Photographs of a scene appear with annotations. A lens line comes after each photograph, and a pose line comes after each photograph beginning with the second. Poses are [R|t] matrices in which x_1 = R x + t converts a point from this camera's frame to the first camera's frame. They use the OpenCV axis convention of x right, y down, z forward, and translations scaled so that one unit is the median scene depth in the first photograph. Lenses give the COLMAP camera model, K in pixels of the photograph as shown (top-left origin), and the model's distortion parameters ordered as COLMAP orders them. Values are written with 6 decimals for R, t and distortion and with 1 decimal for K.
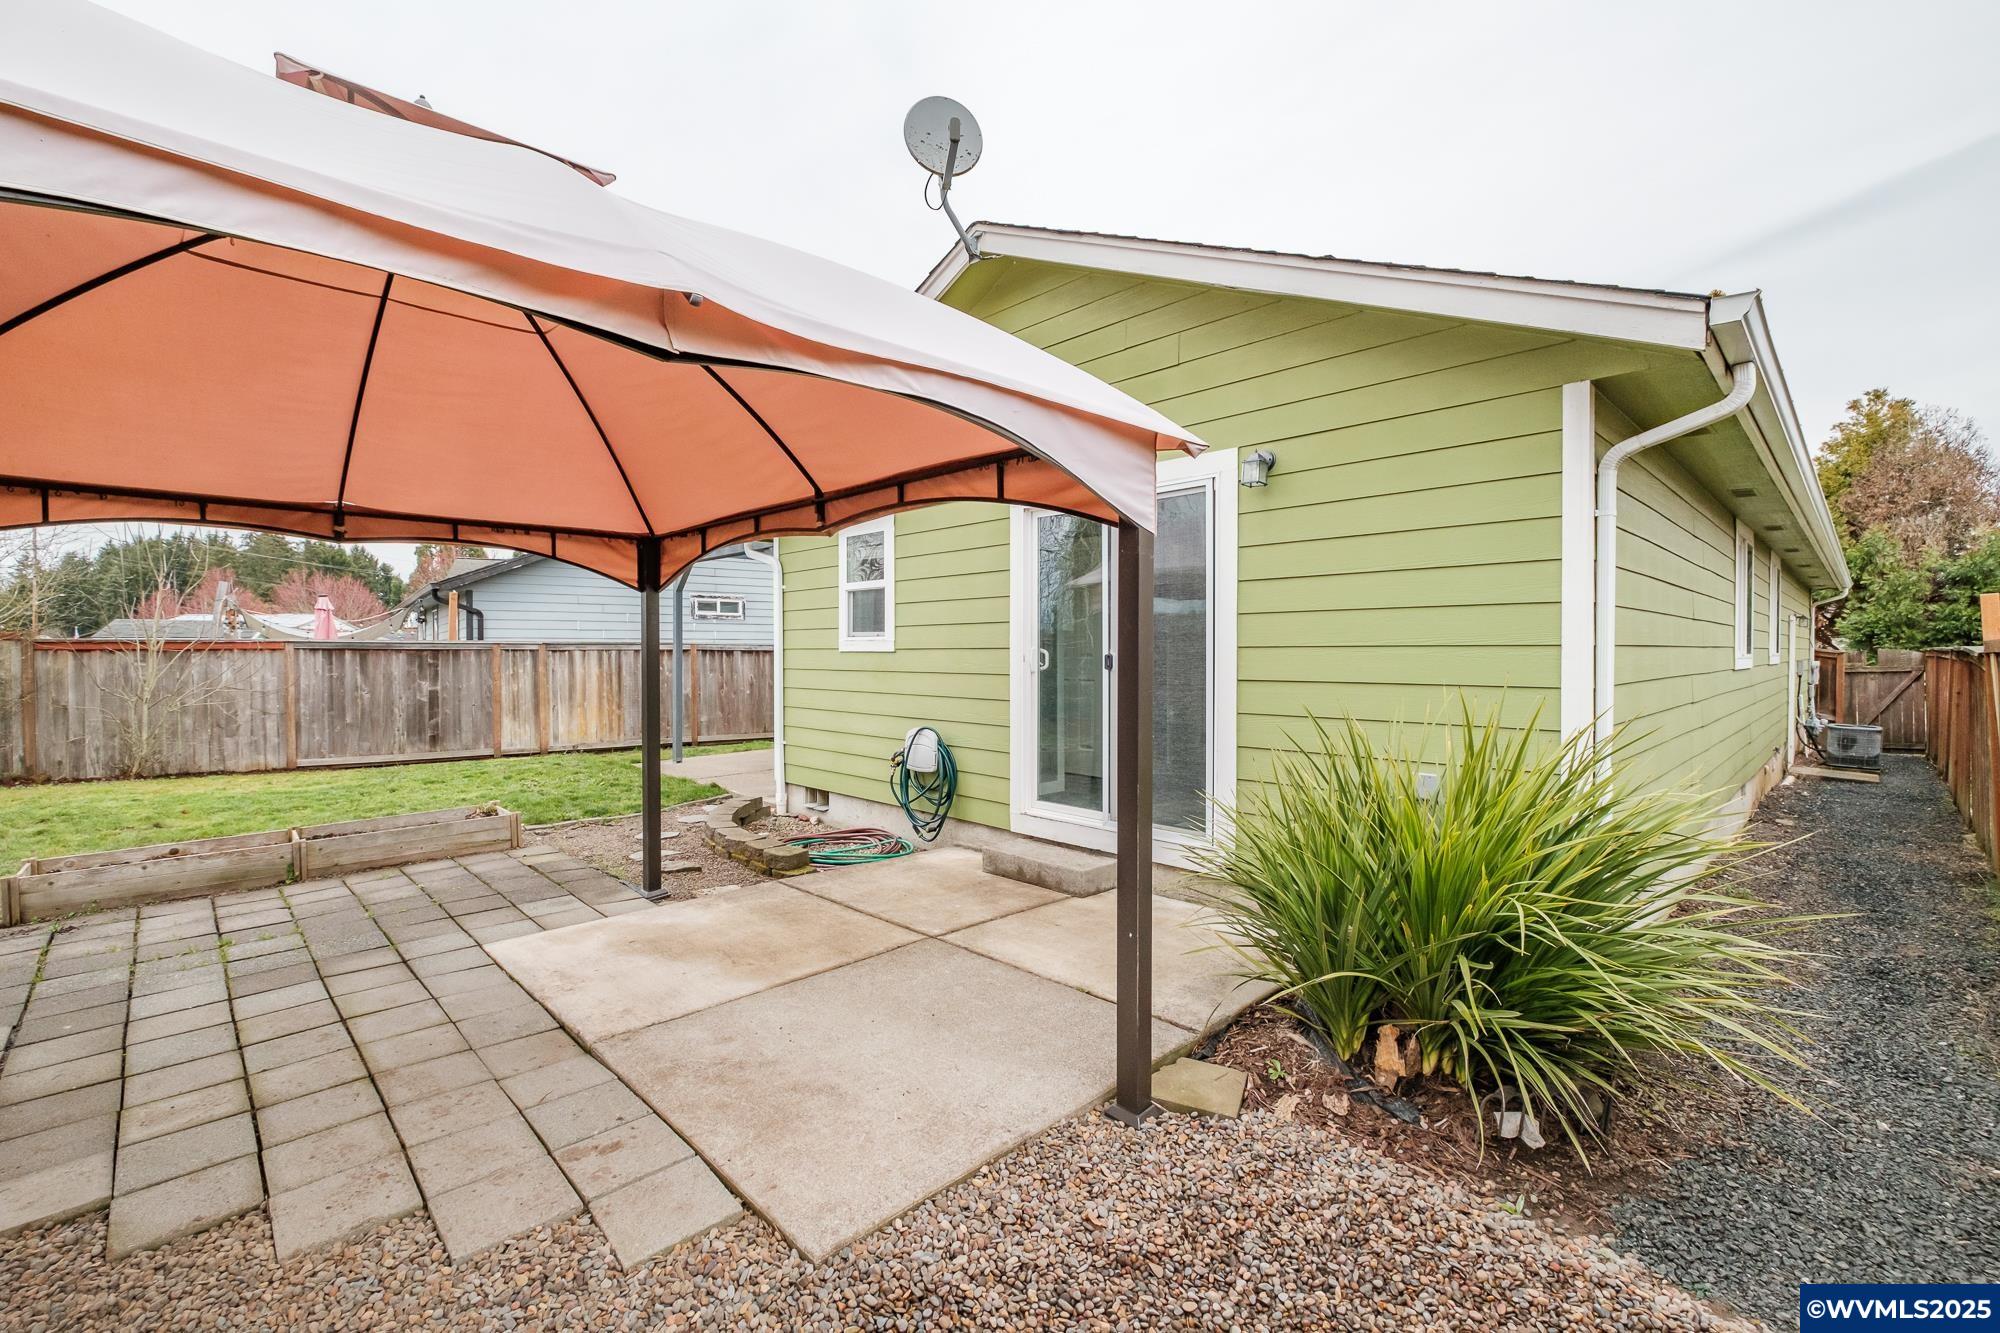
lens RADIAL K [[857.6, 0, 1017.6], [0, 857.6, 660.0], [0, 0, 1]] dist [-0.001913, -0.000568]
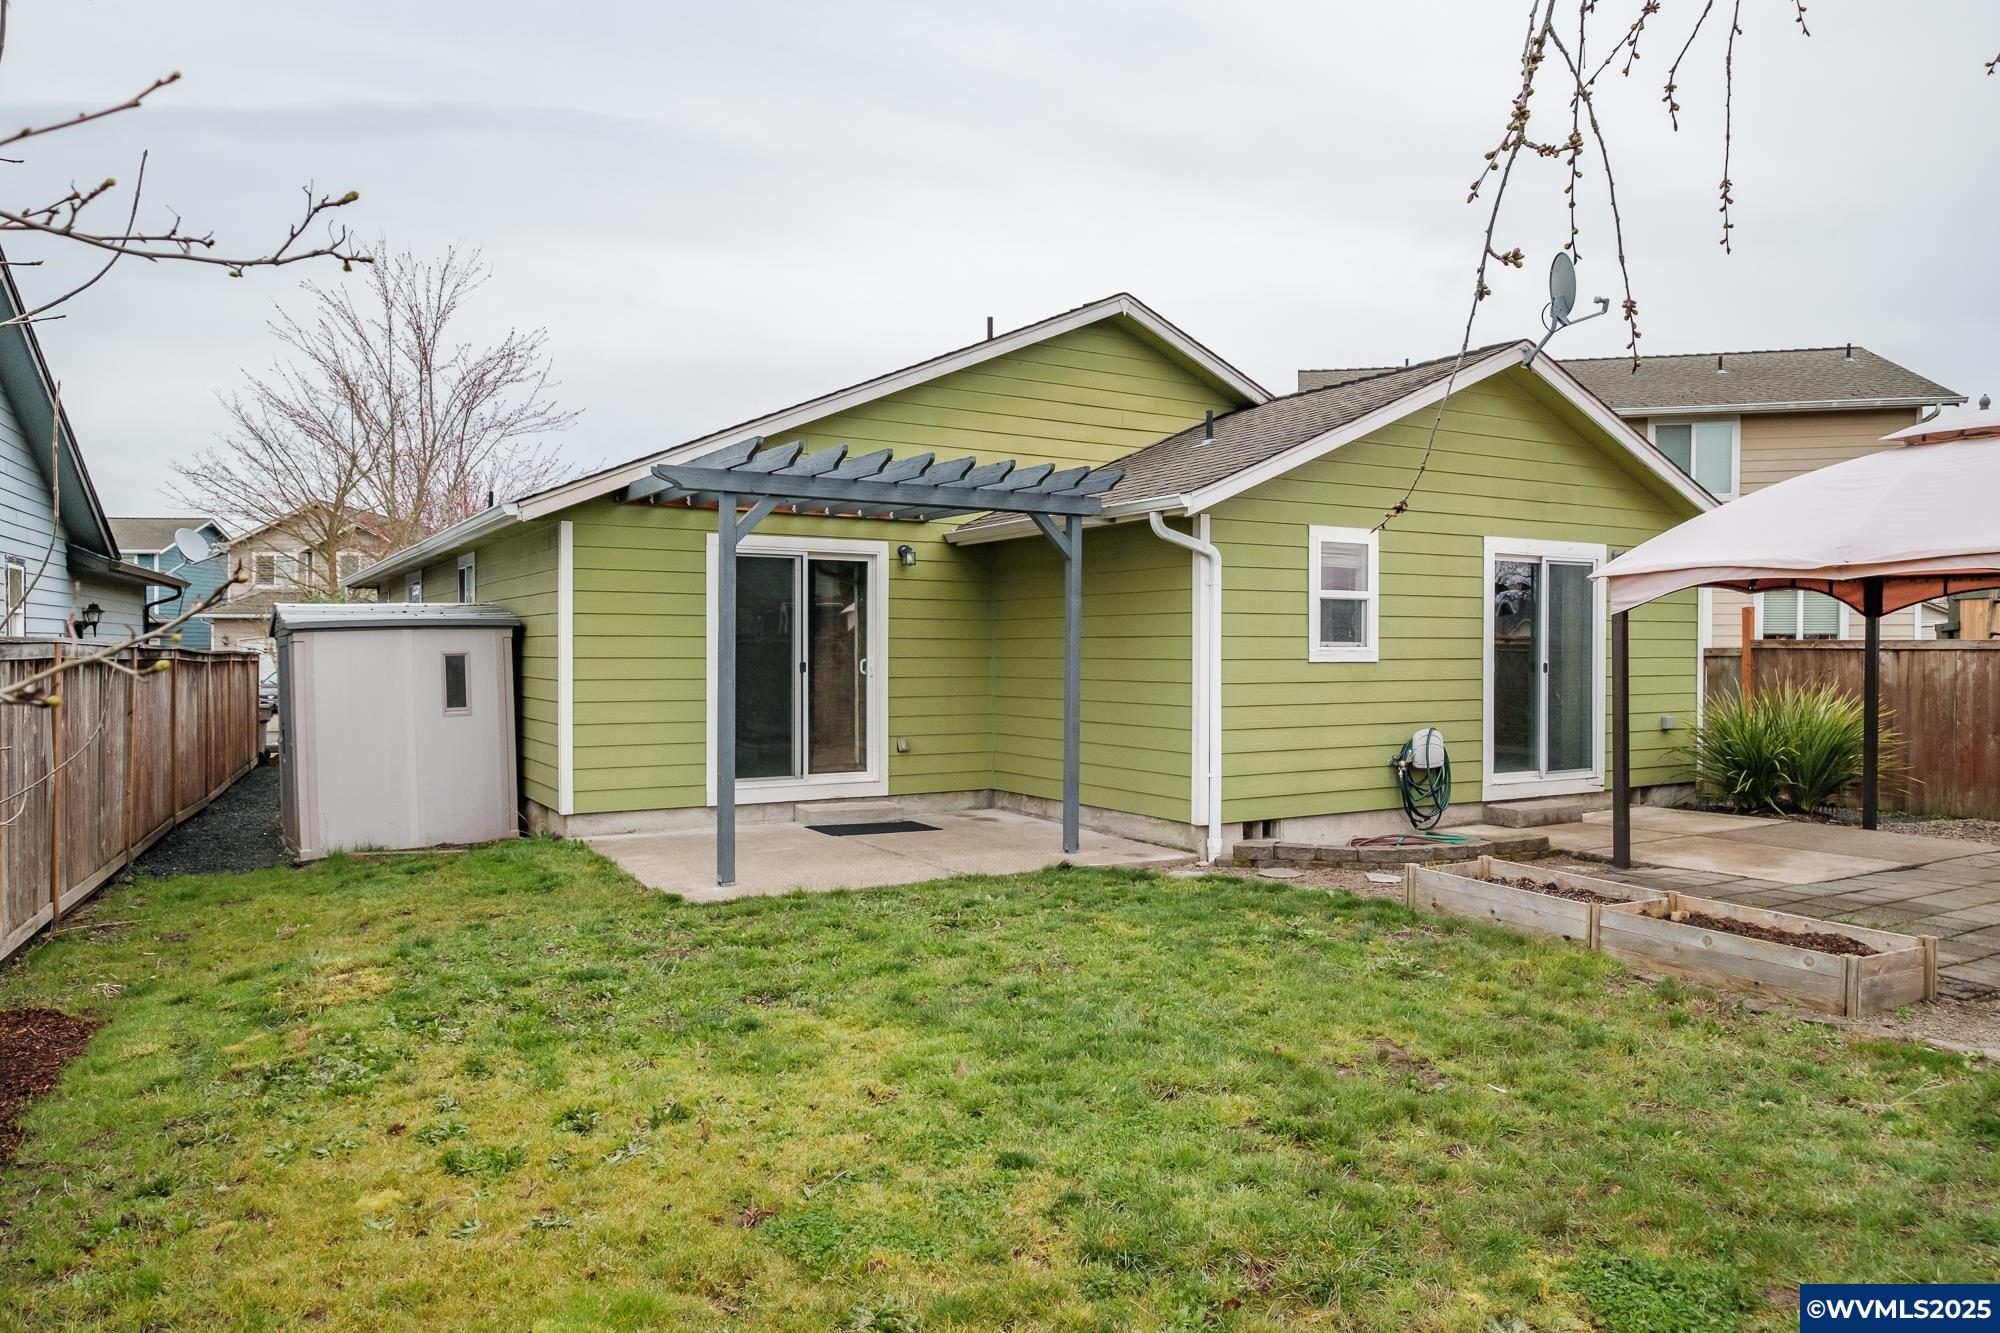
lens RADIAL K [[1305.3, 0, 1000.0], [0, 1305.3, 666.5], [0, 0, 1]] dist [0.003329, 0.000980]
pose [[0.236623, -0.013785, 0.971504, -1.668526], [0.009106, 0.999887, 0.011970, -0.025441], [-0.971559, 0.006015, 0.236722, 0.999141]]
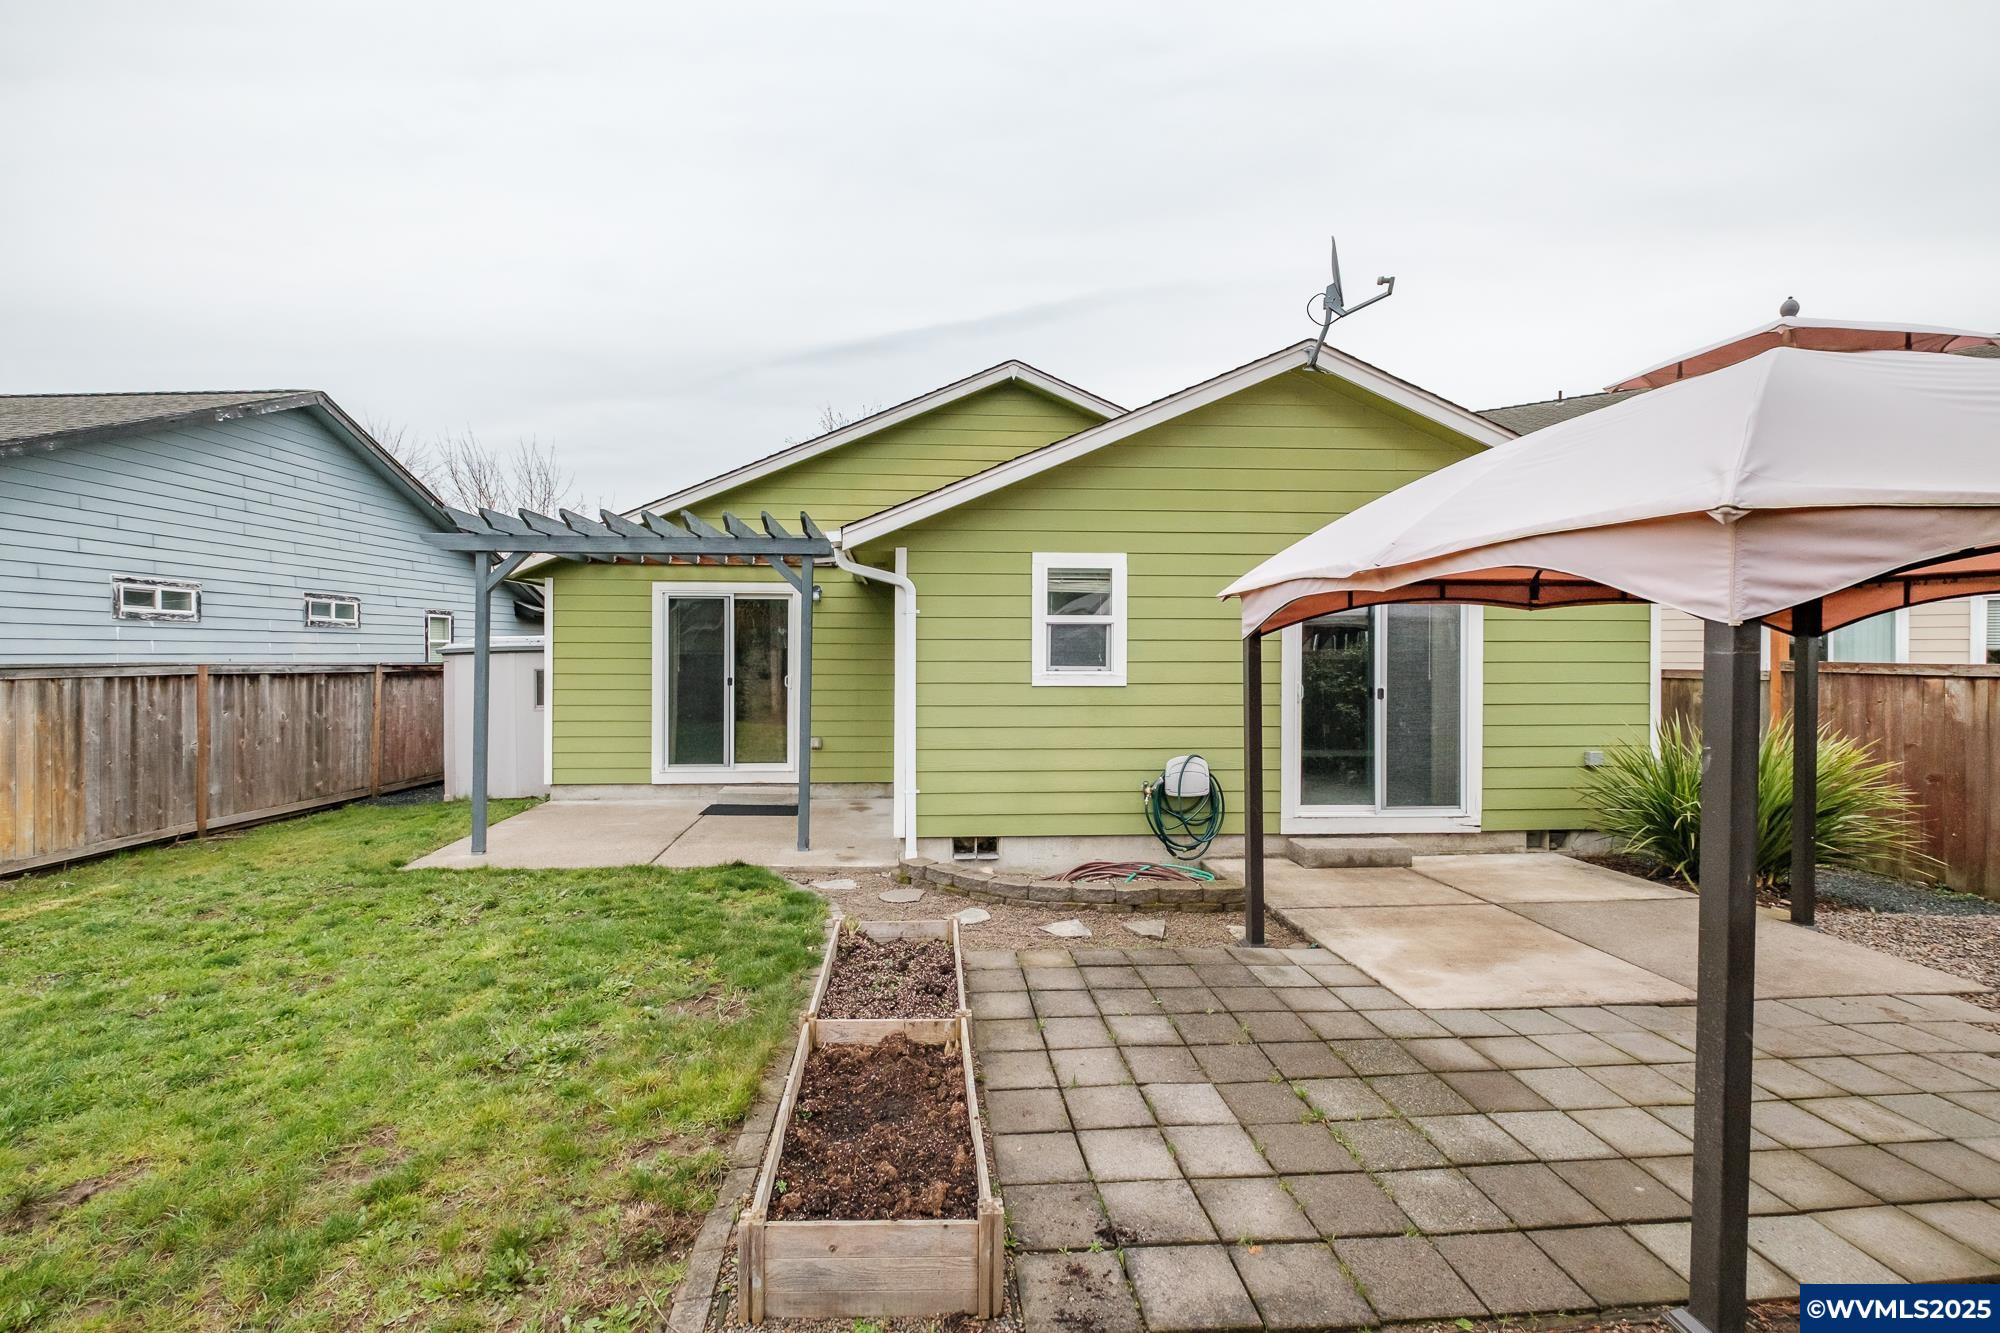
lens RADIAL K [[857.6, 0, 1017.6], [0, 857.6, 660.0], [0, 0, 1]] dist [-0.001913, -0.000568]
pose [[0.658696, -0.004906, 0.752393, -0.940419], [0.006105, 0.999981, 0.001176, -0.040364], [-0.752384, 0.003819, 0.658714, 0.390705]]
